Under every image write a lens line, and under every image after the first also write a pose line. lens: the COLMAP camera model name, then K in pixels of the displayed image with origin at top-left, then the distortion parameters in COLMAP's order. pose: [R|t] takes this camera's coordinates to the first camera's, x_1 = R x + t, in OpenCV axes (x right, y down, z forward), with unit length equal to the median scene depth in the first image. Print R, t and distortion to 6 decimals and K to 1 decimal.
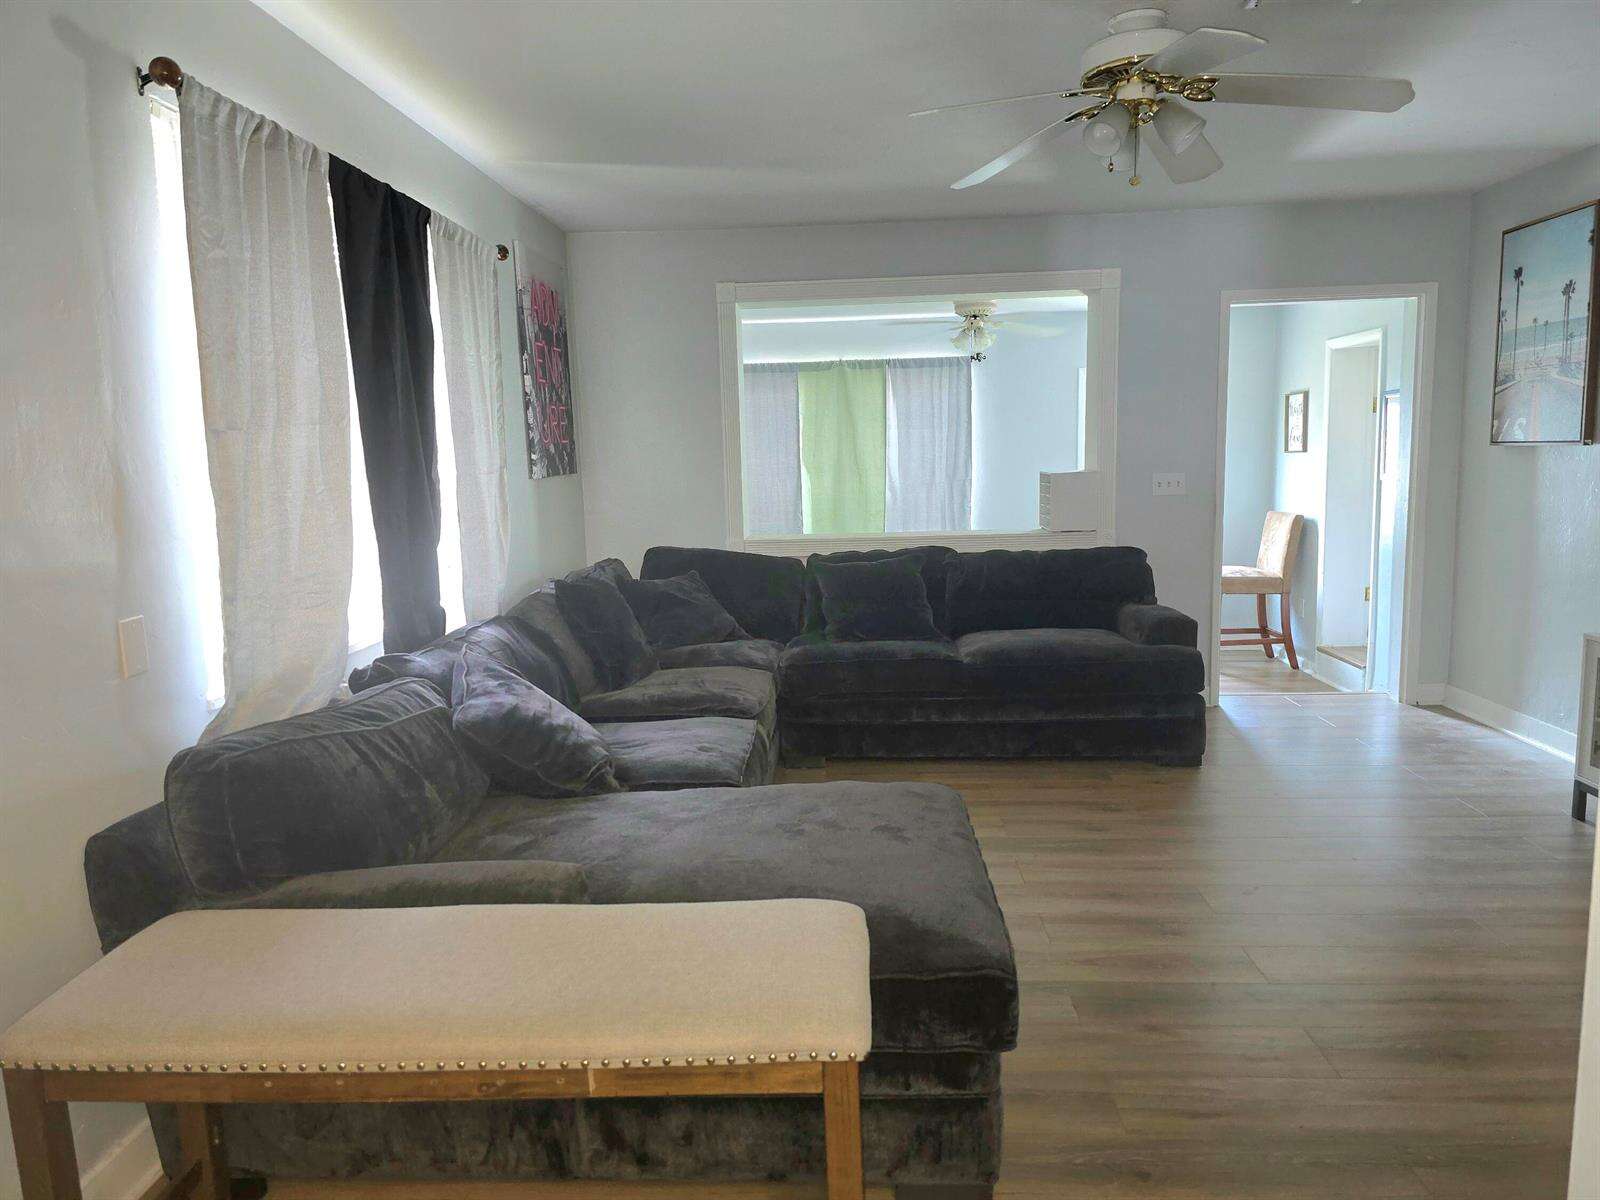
lens RADIAL K [[1082.1, 0, 800.0], [0, 1082.1, 600.0], [0, 0, 1]] dist [0.097527, -0.095155]
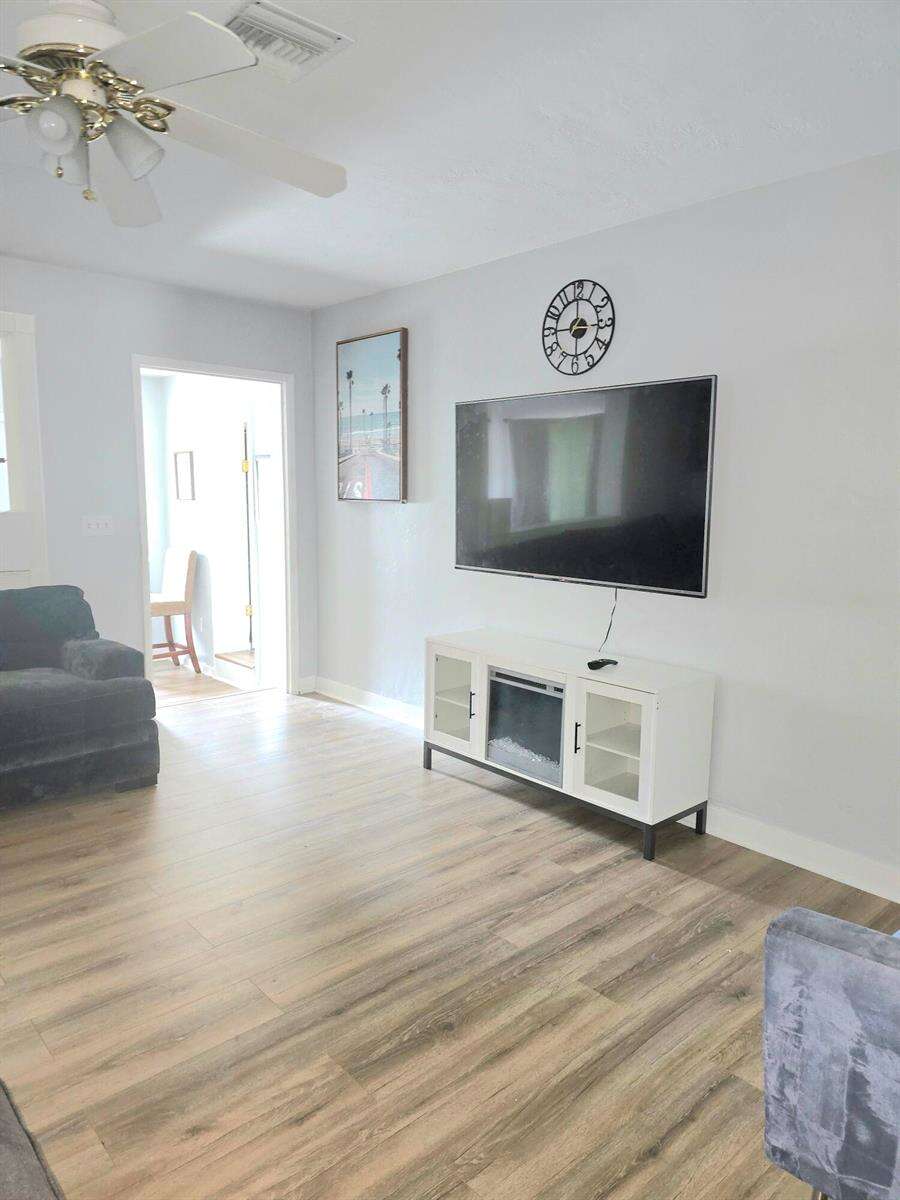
lens RADIAL K [[811.6, 0, 446.2], [0, 811.6, 610.5], [0, 0, 1]] dist [0.097527, -0.095155]
pose [[0.715490, -0.068941, 0.695213, 0.010702], [0.067254, 0.997294, 0.029682, -0.026543], [-0.695378, 0.025518, 0.718191, 0.195515]]
